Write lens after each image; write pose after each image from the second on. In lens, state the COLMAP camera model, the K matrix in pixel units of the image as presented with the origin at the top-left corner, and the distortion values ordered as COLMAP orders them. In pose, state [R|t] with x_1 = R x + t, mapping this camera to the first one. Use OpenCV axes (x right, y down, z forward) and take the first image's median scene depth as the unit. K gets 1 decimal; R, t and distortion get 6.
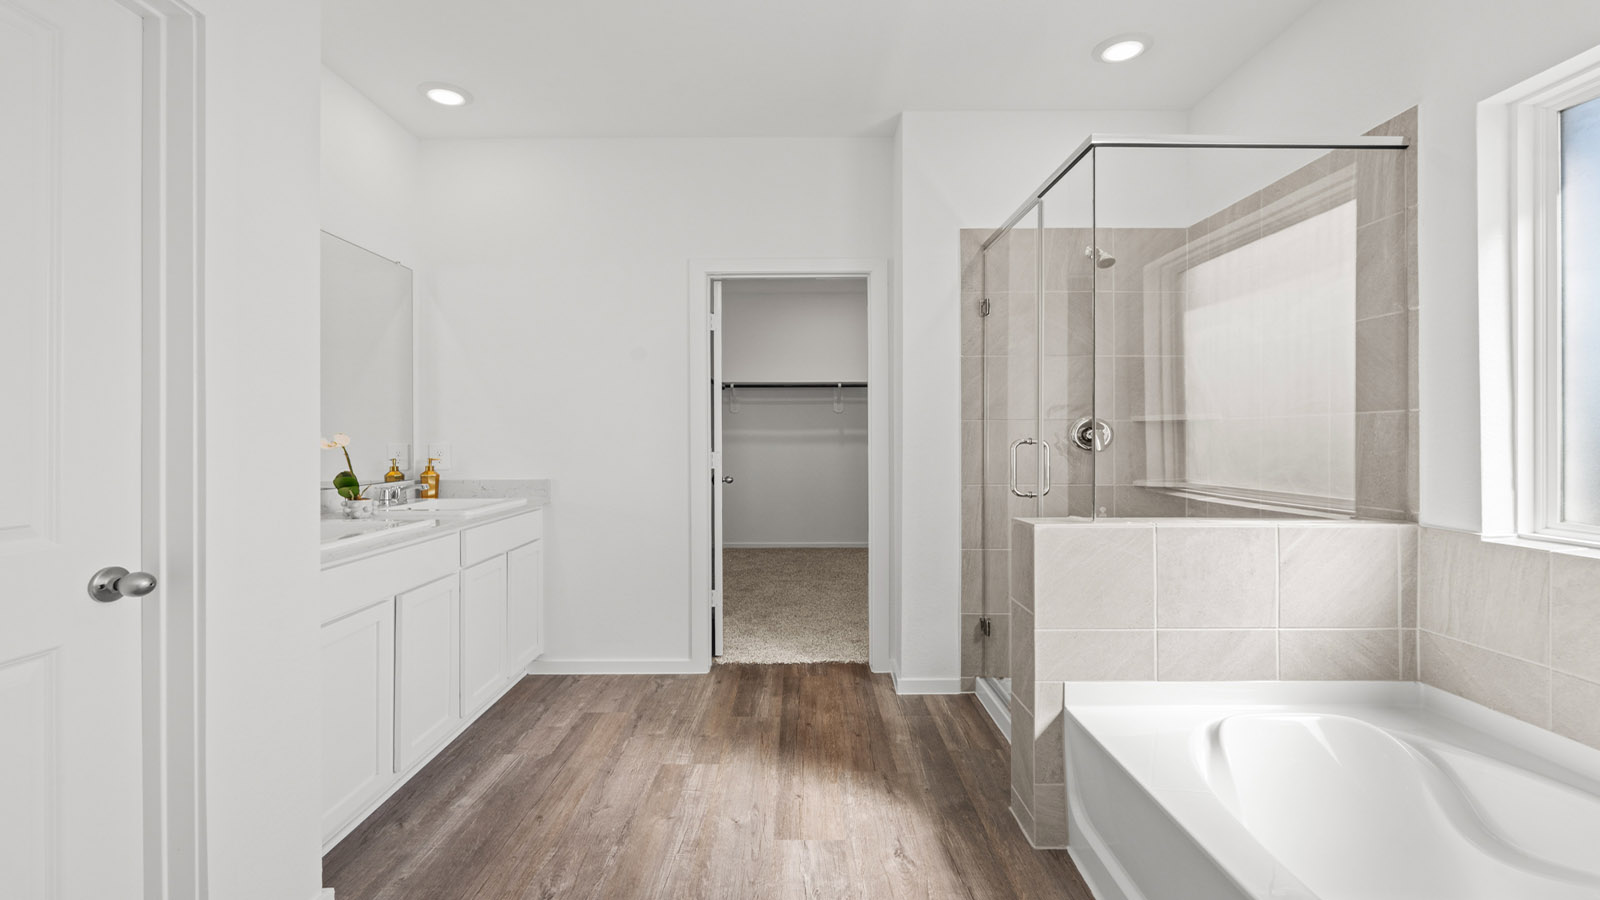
lens RADIAL K [[708.9, 0, 790.9], [0, 708.9, 440.1], [0, 0, 1]] dist [-0.001181, 0.000004]
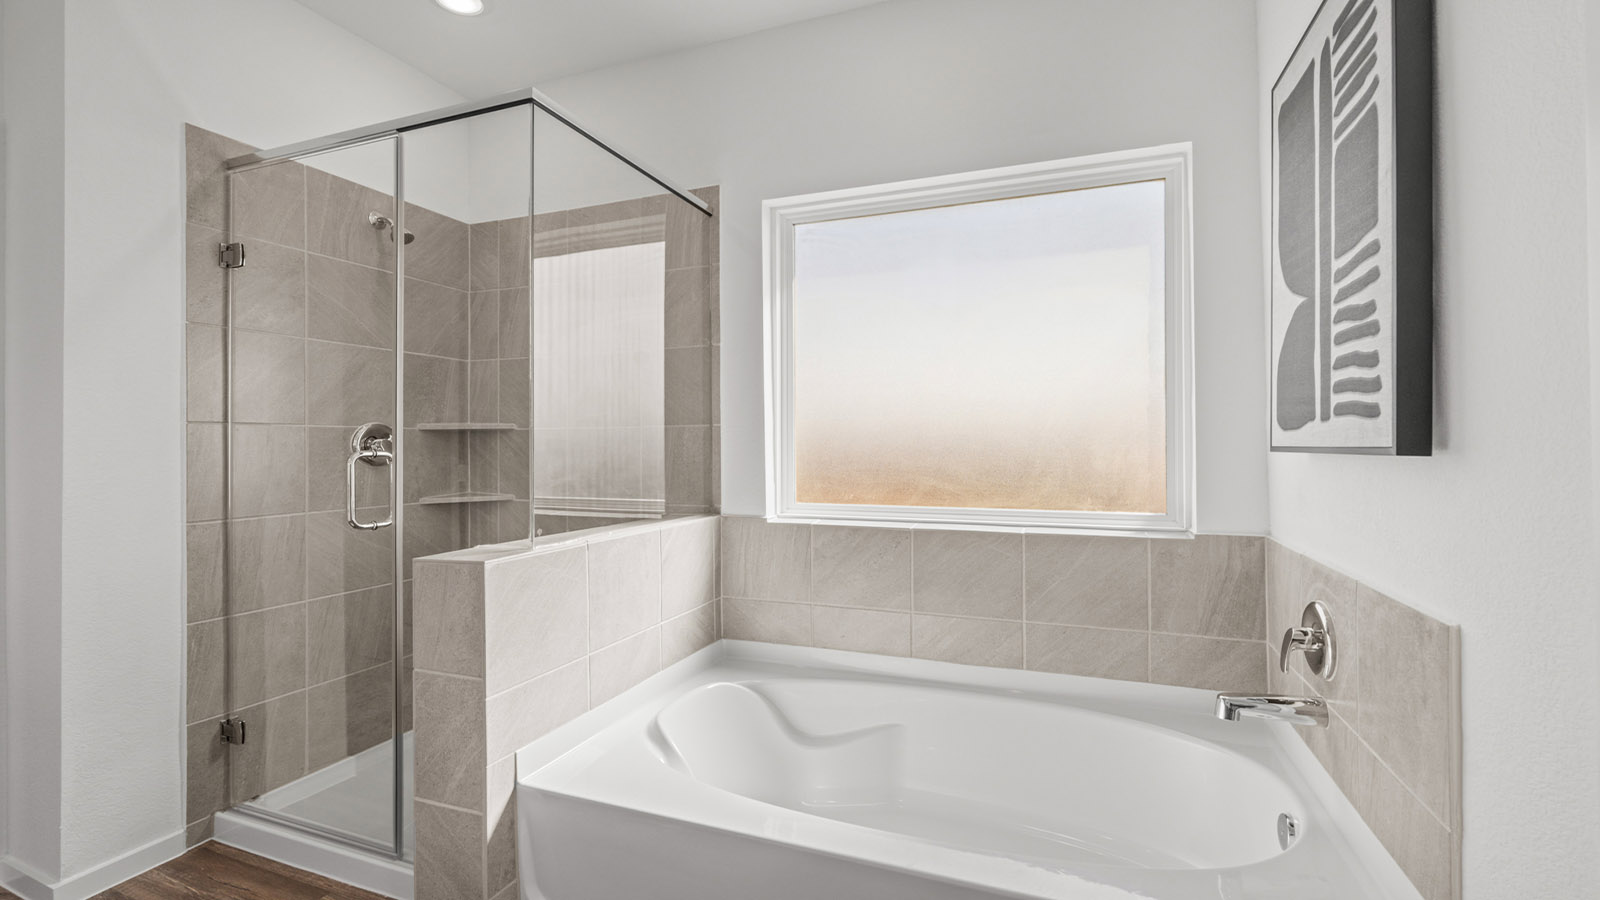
lens RADIAL K [[708.9, 0, 796.0], [0, 708.9, 446.0], [0, 0, 1]] dist [-0.001181, 0.000004]
pose [[0.363110, -0.001225, 0.931746, -0.239598], [0.008903, 0.999958, -0.002154, -0.000978], [-0.931704, 0.009077, 0.363105, 0.396525]]
